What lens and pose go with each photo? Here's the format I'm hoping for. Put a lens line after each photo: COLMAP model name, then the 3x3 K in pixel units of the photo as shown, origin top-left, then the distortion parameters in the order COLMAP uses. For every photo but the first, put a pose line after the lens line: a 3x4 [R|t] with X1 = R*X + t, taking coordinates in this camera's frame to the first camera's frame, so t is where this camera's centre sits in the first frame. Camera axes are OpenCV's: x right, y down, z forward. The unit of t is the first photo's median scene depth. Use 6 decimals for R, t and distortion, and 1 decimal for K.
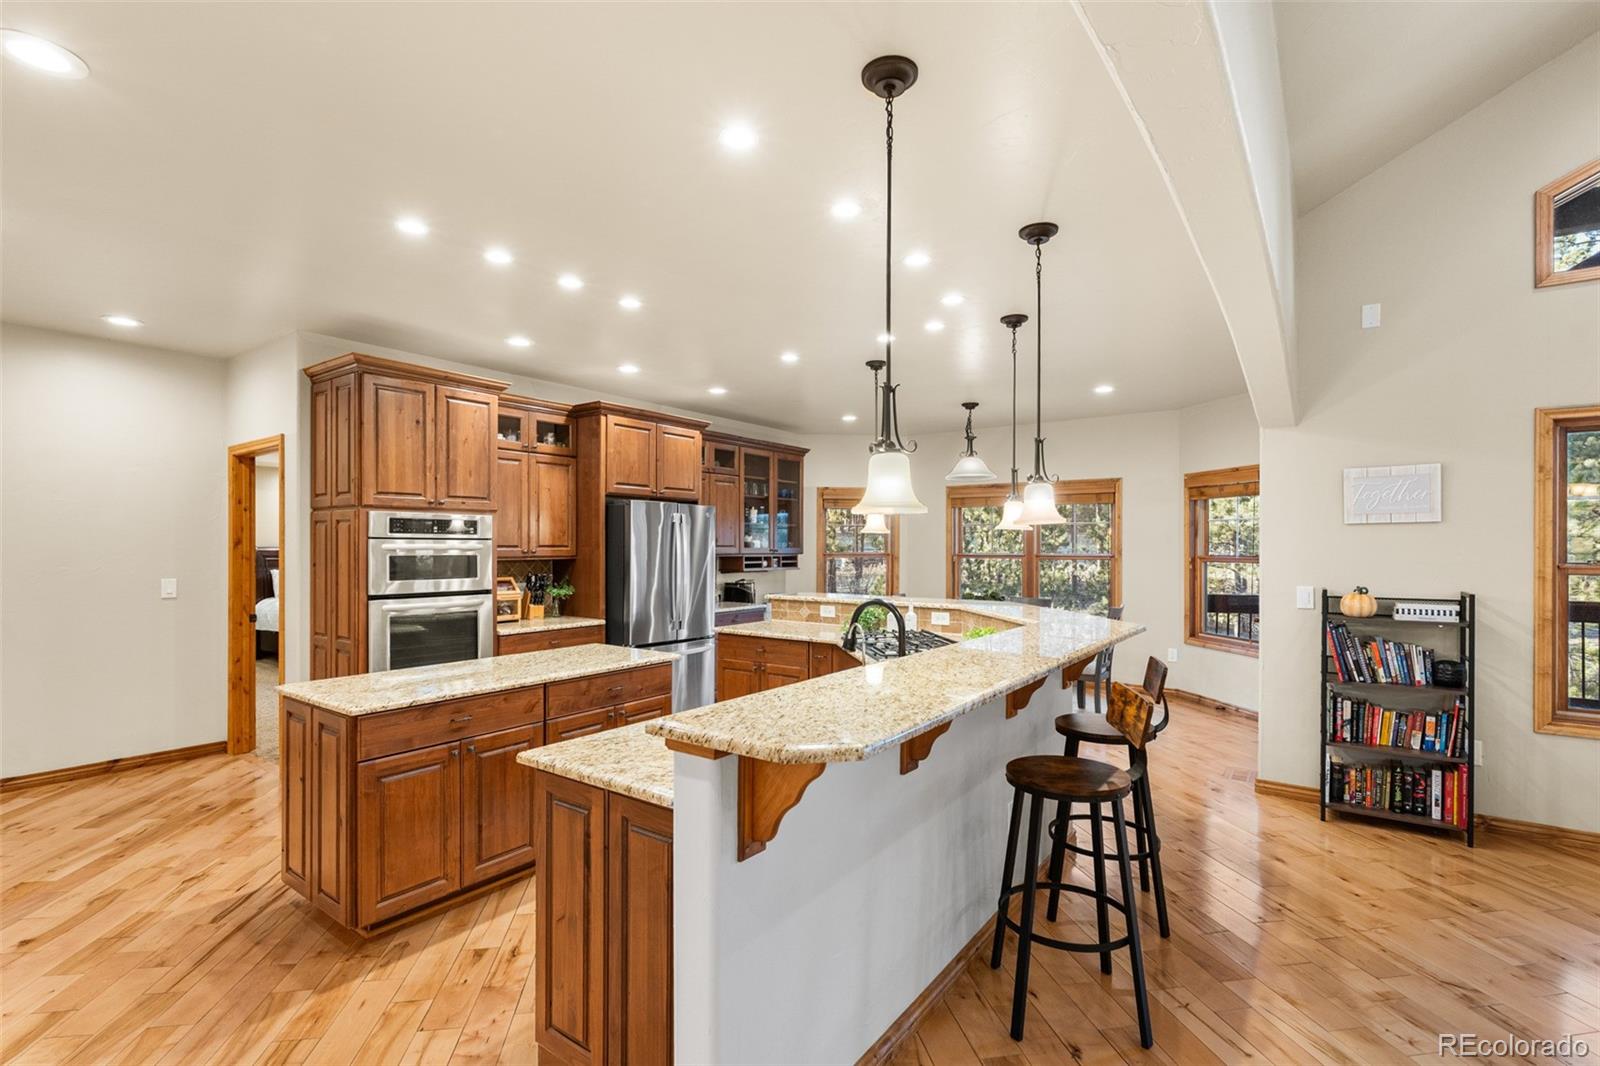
lens RADIAL K [[709.6, 0, 785.4], [0, 709.6, 538.8], [0, 0, 1]] dist [-0.000416, -0.000164]
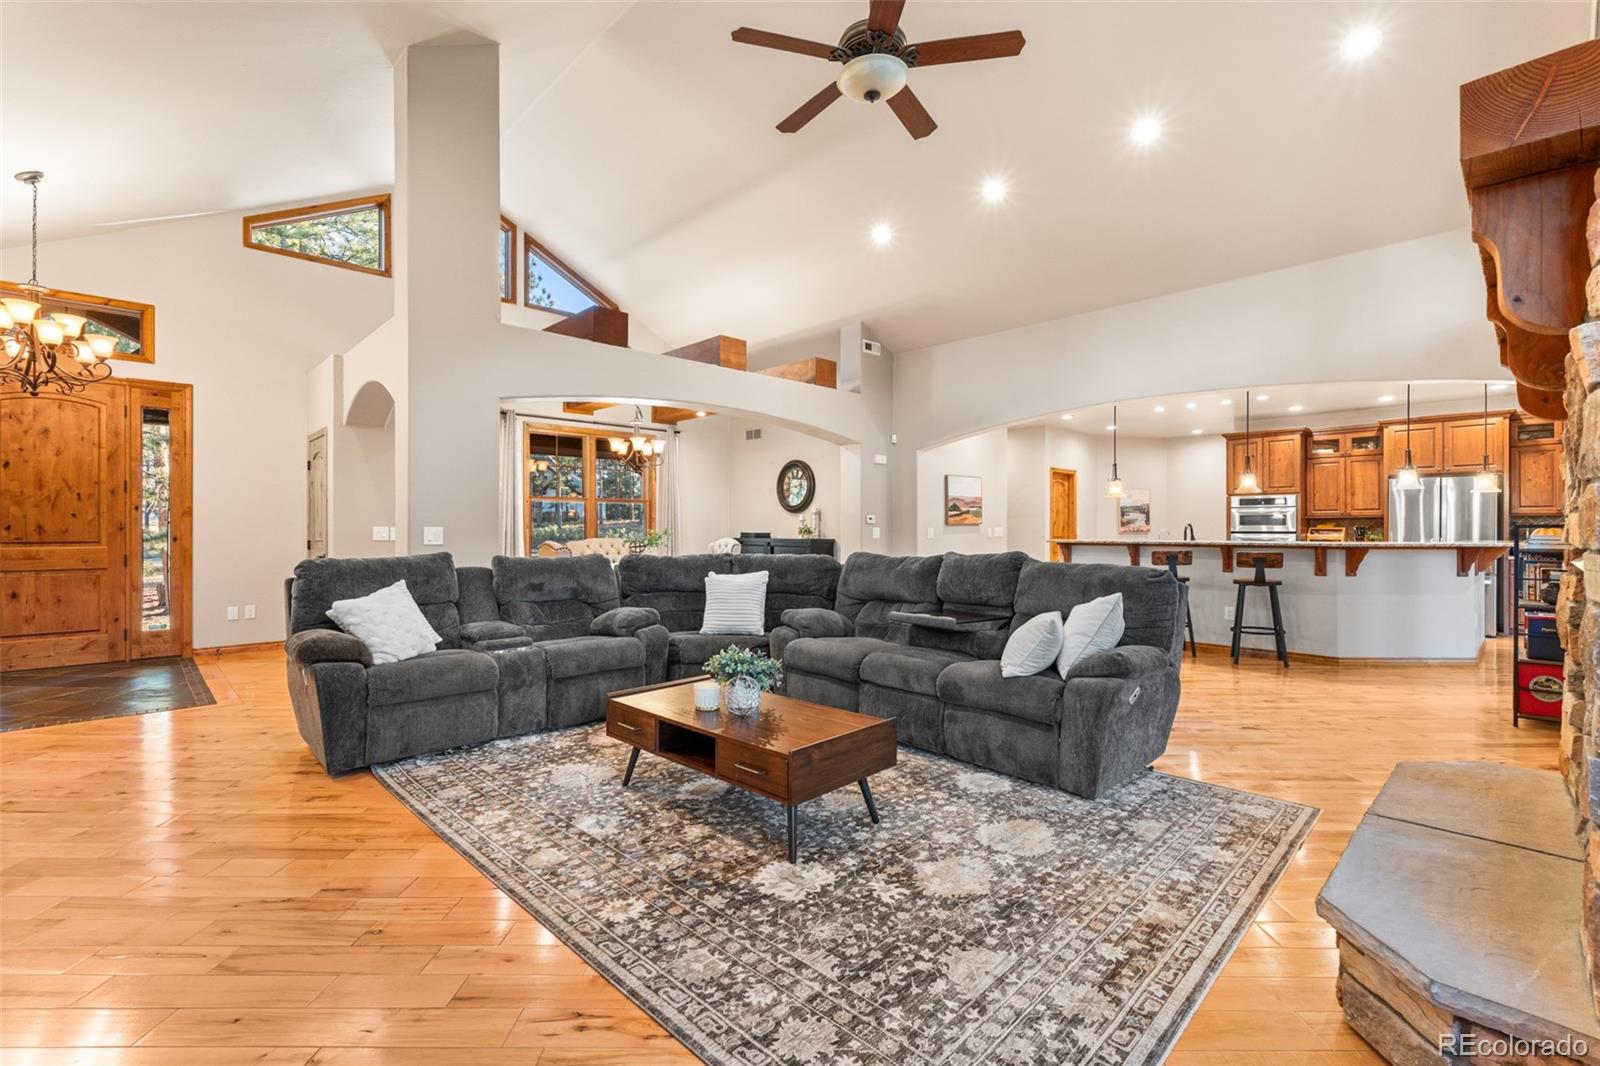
lens RADIAL K [[709.6, 0, 798.5], [0, 709.6, 539.0], [0, 0, 1]] dist [-0.000416, -0.000164]
pose [[-0.196915, 0.011547, -0.980352, 1.618663], [0.008817, 0.999911, 0.010006, 0.052635], [0.980381, -0.006674, -0.197000, 0.006756]]
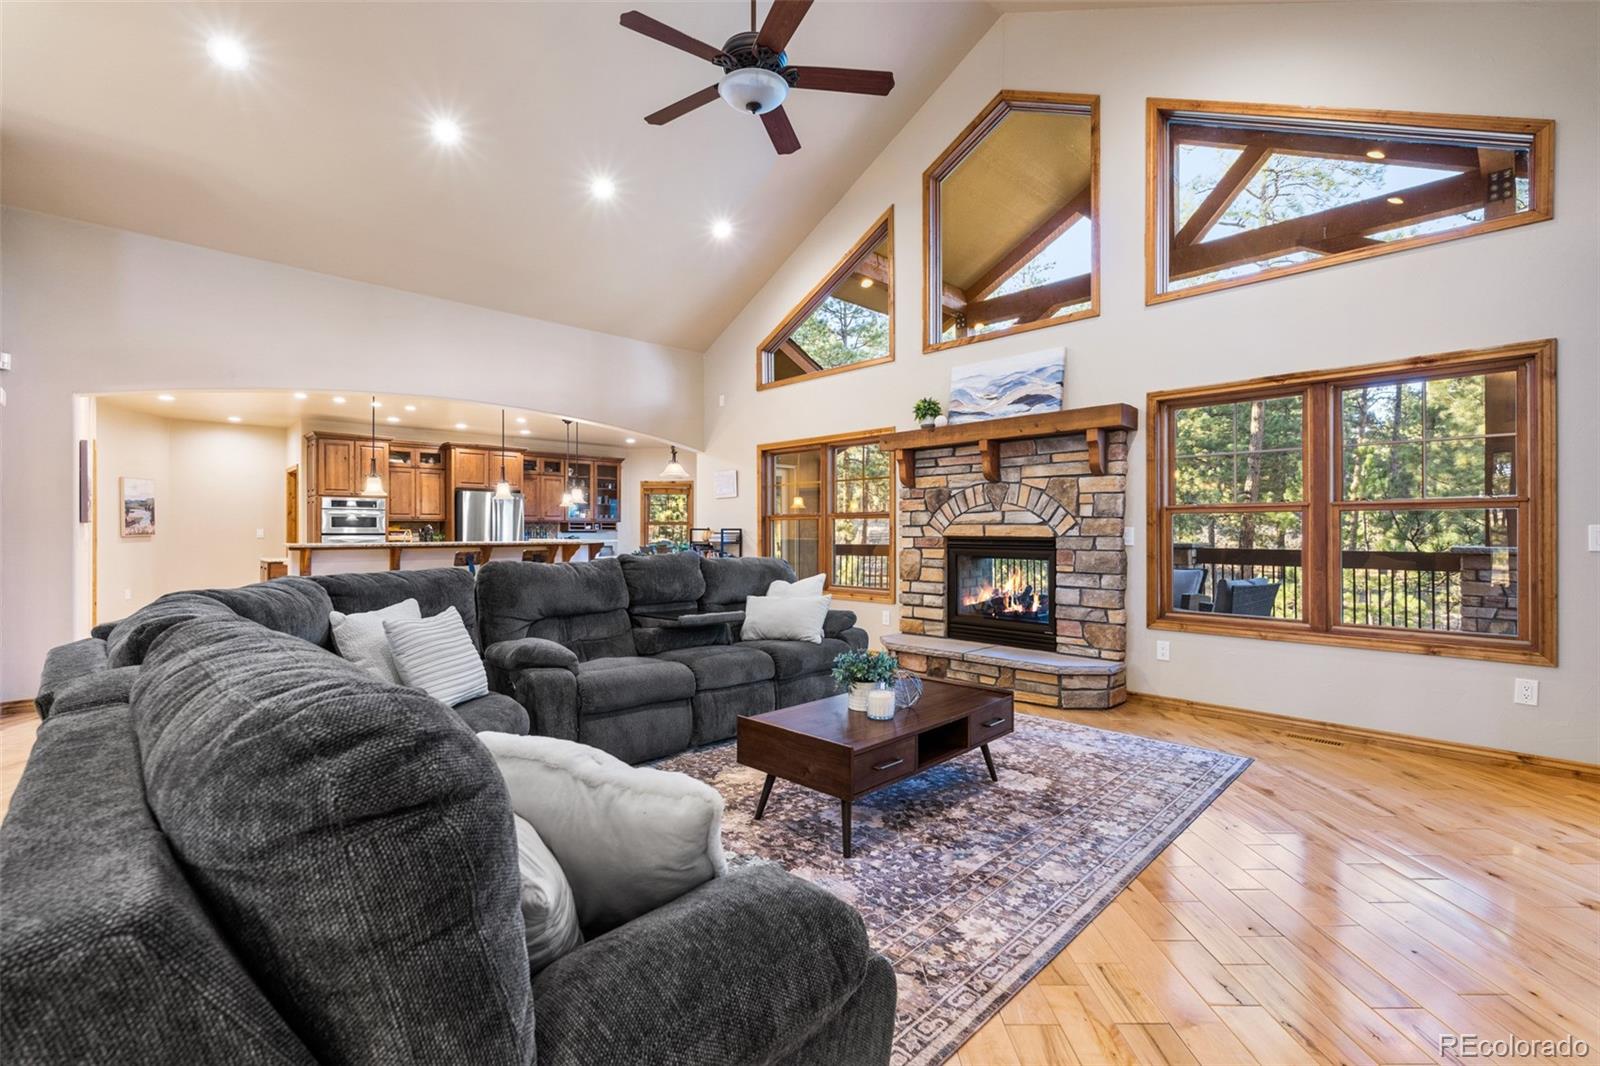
lens RADIAL K [[709.6, 0, 796.7], [0, 709.6, 529.2], [0, 0, 1]] dist [-0.000416, -0.000164]
pose [[0.982410, -0.002250, -0.186725, 1.072748], [0.002922, 0.999990, 0.003321, 0.048562], [0.186715, -0.003808, 0.982407, -0.782783]]
